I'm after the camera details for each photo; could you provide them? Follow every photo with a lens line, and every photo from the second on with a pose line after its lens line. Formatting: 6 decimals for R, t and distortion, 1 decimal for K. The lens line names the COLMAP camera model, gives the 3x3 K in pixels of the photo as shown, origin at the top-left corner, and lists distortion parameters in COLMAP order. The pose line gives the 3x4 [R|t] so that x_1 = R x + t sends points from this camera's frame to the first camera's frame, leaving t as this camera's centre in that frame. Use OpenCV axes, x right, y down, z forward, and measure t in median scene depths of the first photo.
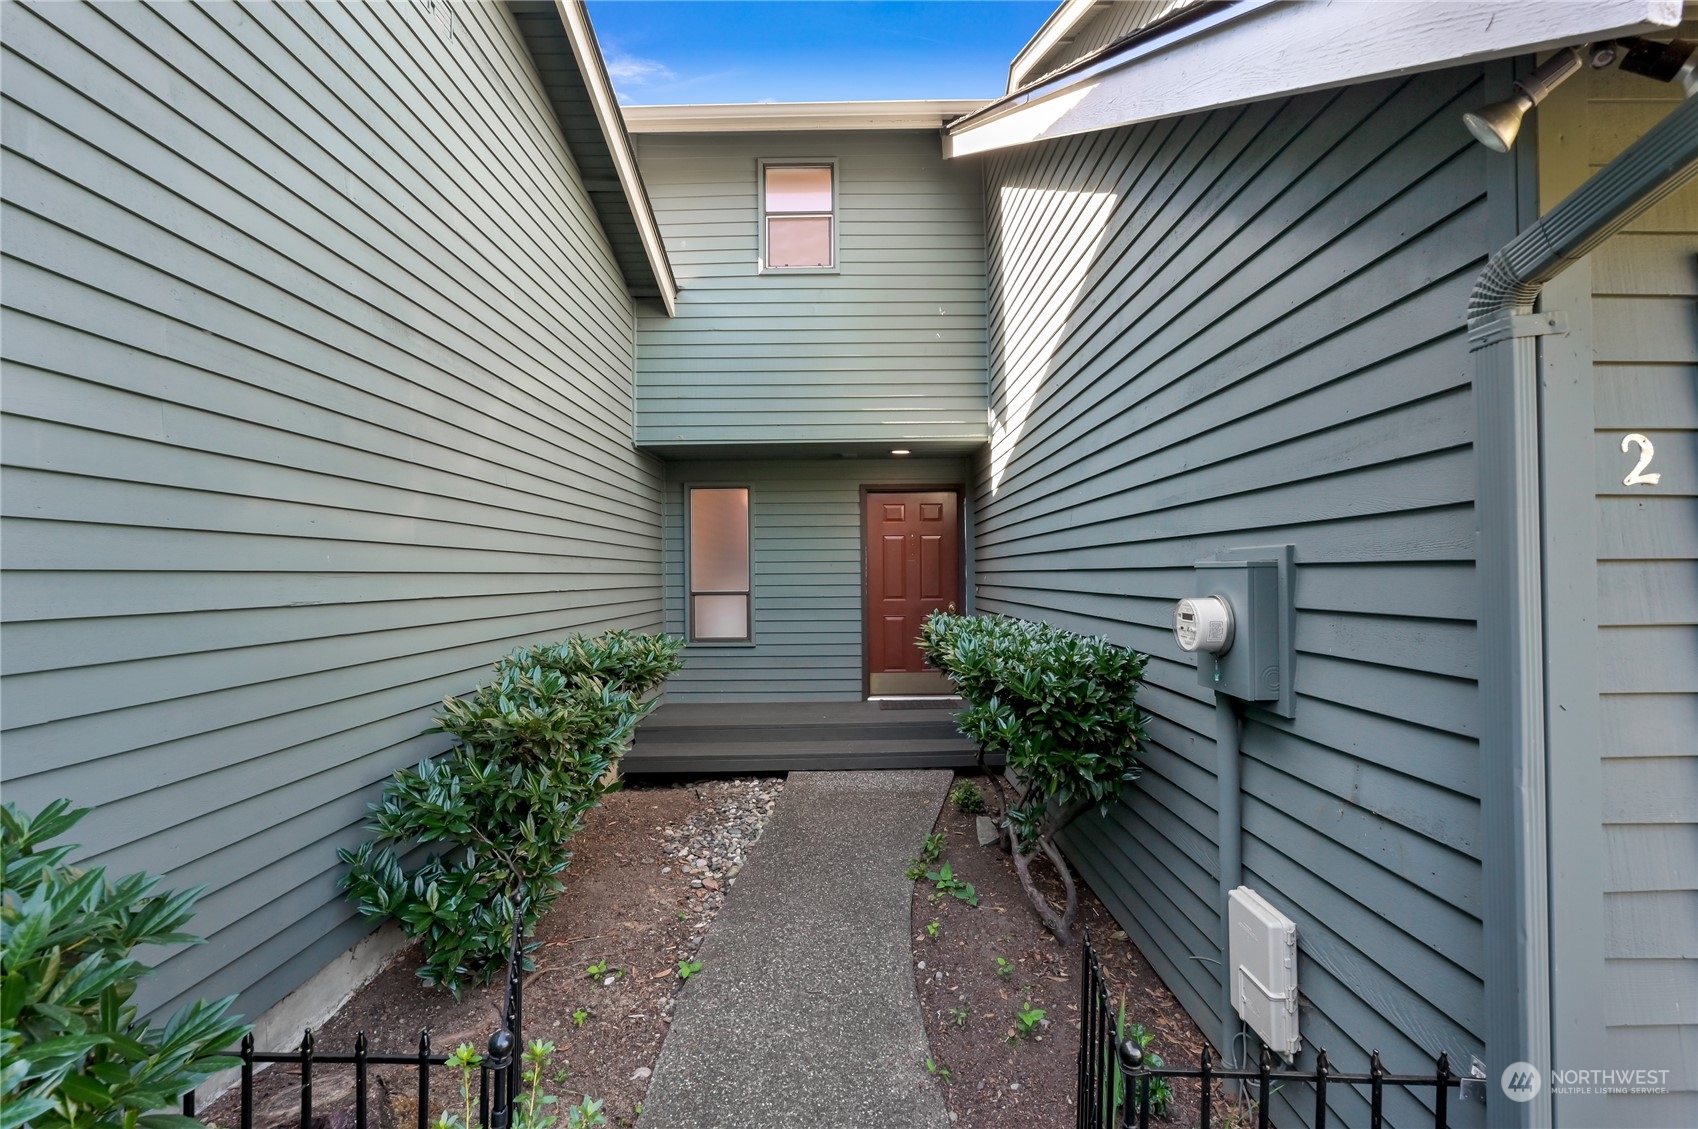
lens RADIAL K [[773.5, 0, 849.0], [0, 773.5, 564.5], [0, 0, 1]] dist [0.000109, 0.000021]
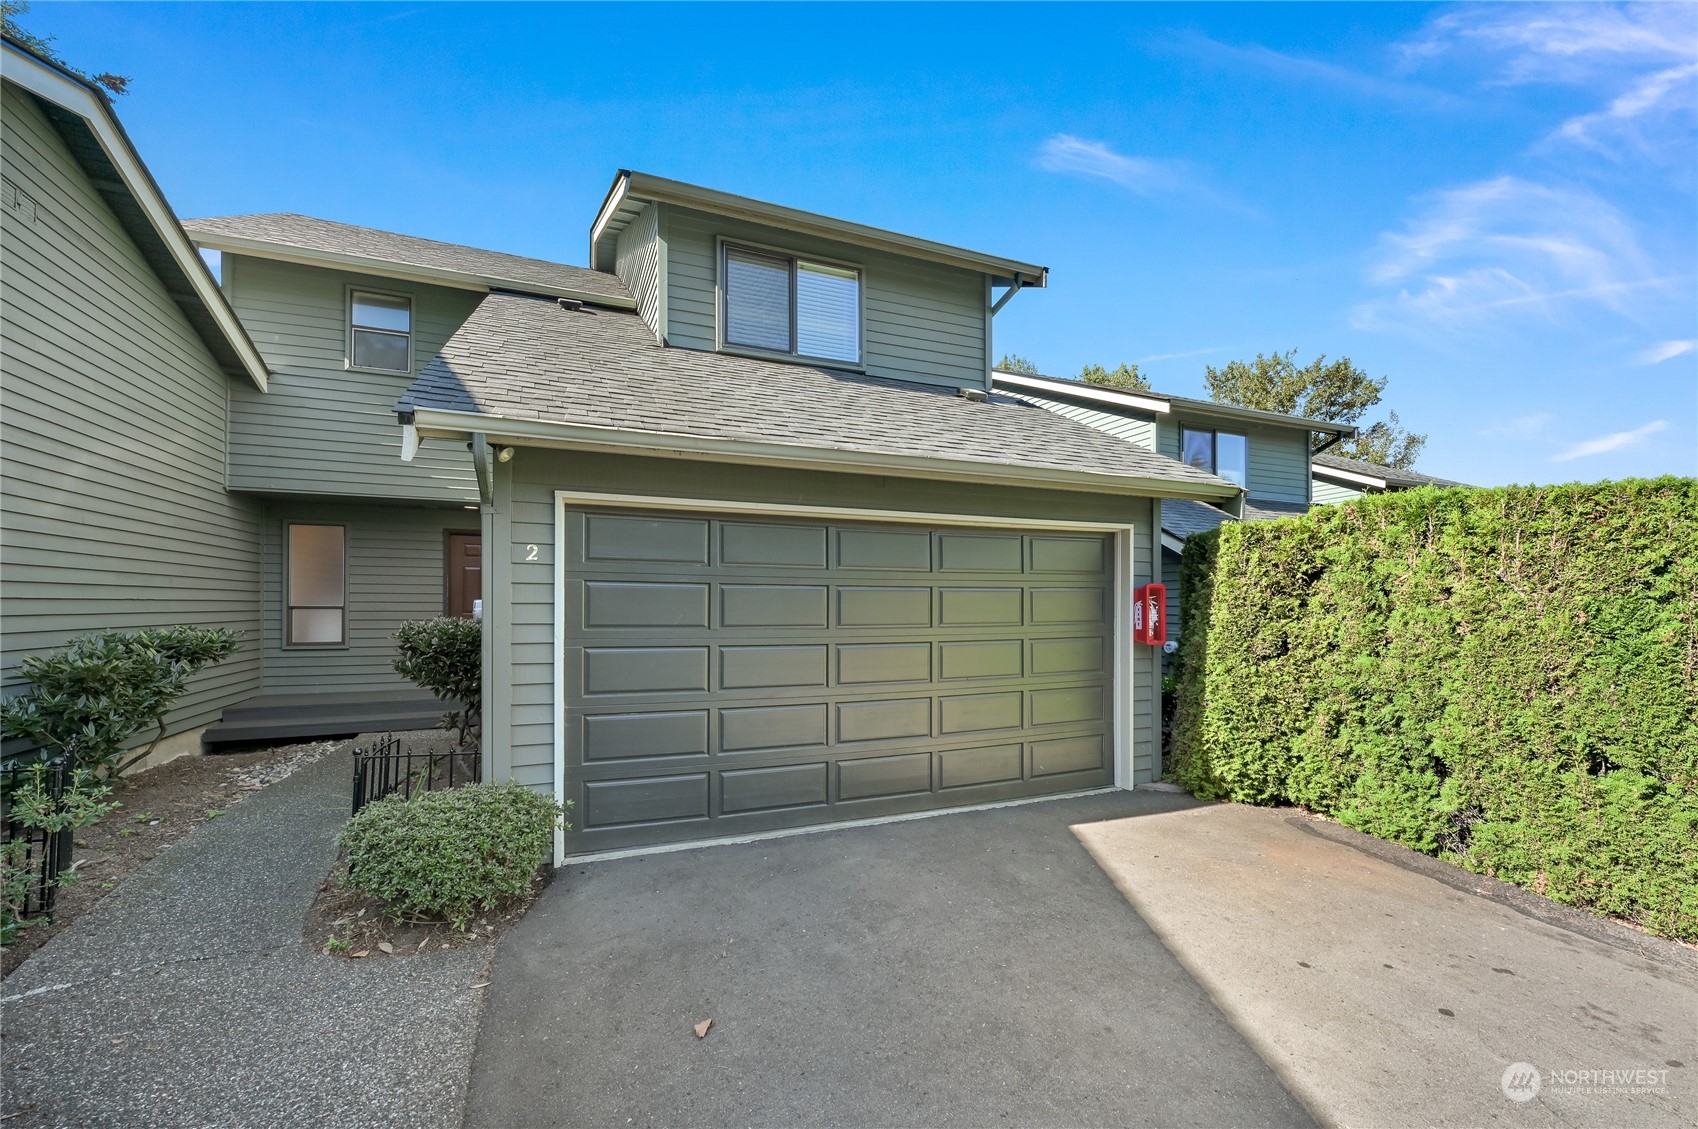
lens RADIAL K [[700.2, 0, 853.1], [0, 700.2, 601.5], [0, 0, 1]] dist [-0.000334, 0.000183]
pose [[0.923269, 0.016132, 0.383816, 0.253539], [-0.019063, 0.999811, 0.003834, 0.007516], [-0.383681, -0.010856, 0.923402, -0.499970]]
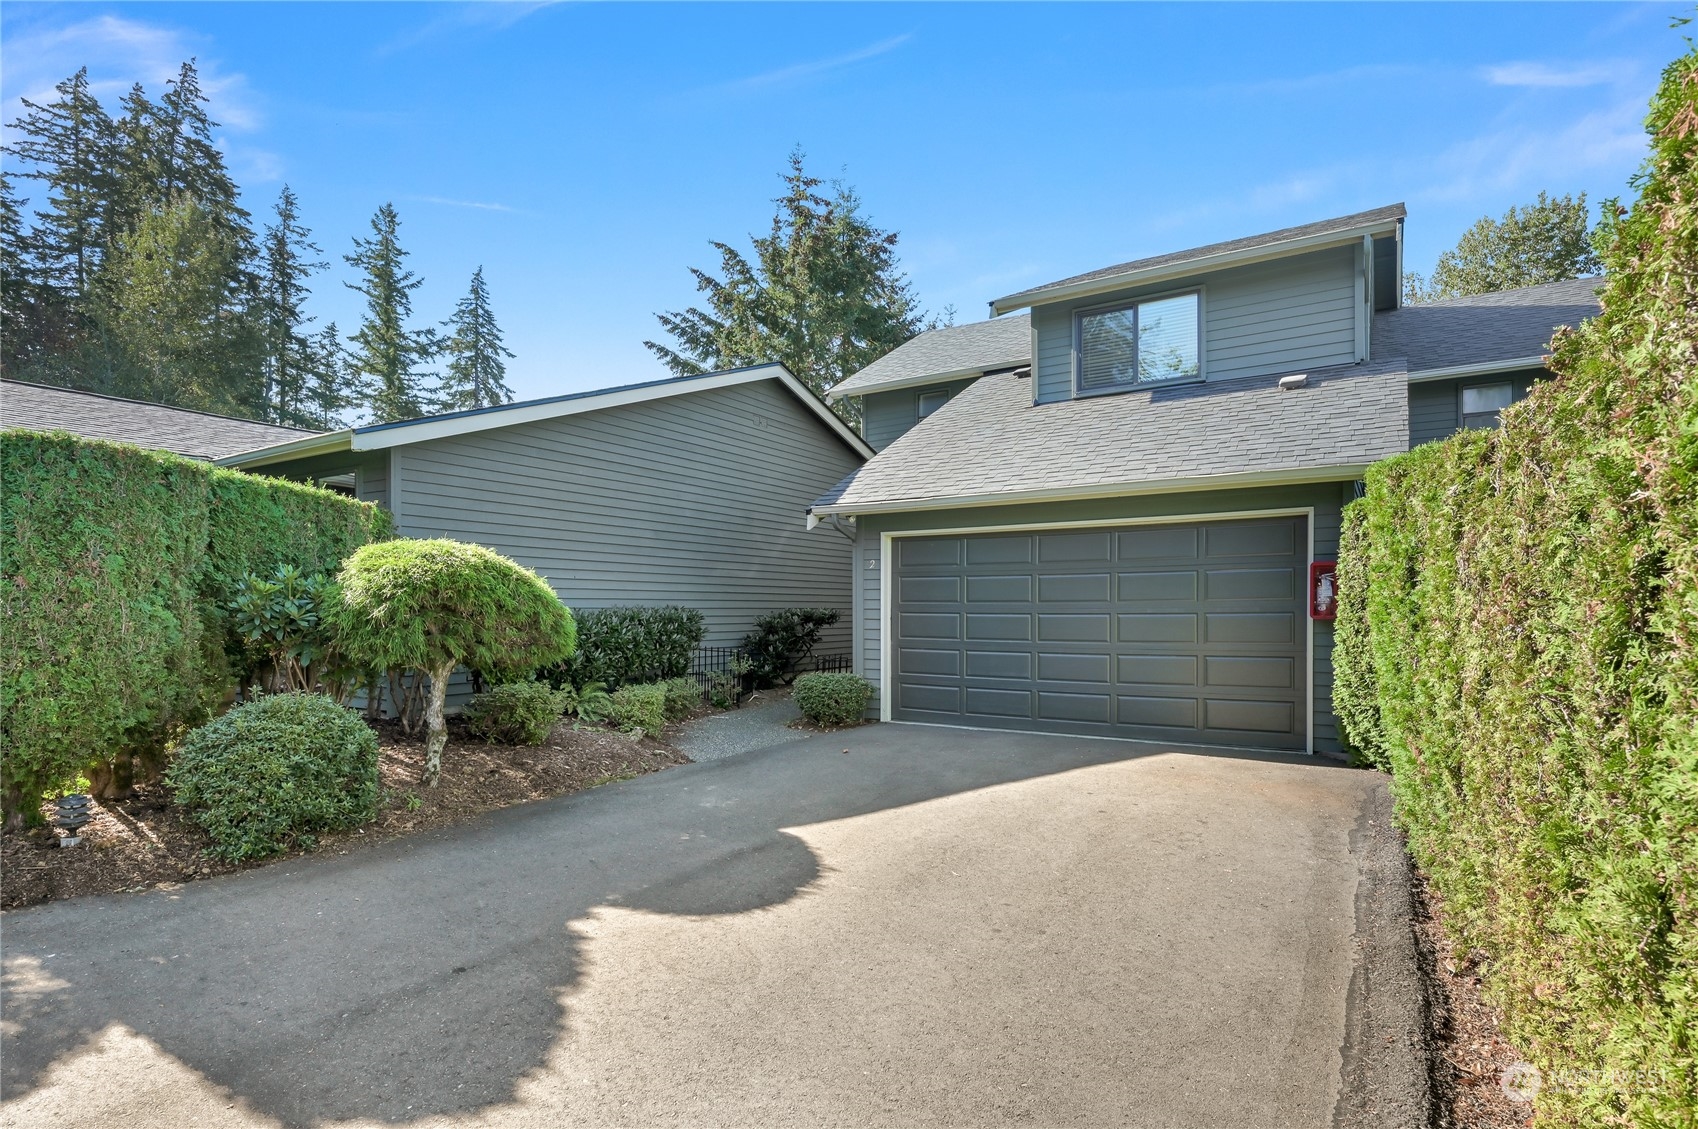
lens RADIAL K [[869.4, 0, 843.1], [0, 869.4, 611.4], [0, 0, 1]] dist [0.000349, -0.000006]
pose [[0.844608, 0.009582, -0.535299, 1.049731], [0.000859, 0.999814, 0.019252, 0.027099], [0.535385, -0.016721, 0.844443, -1.185708]]
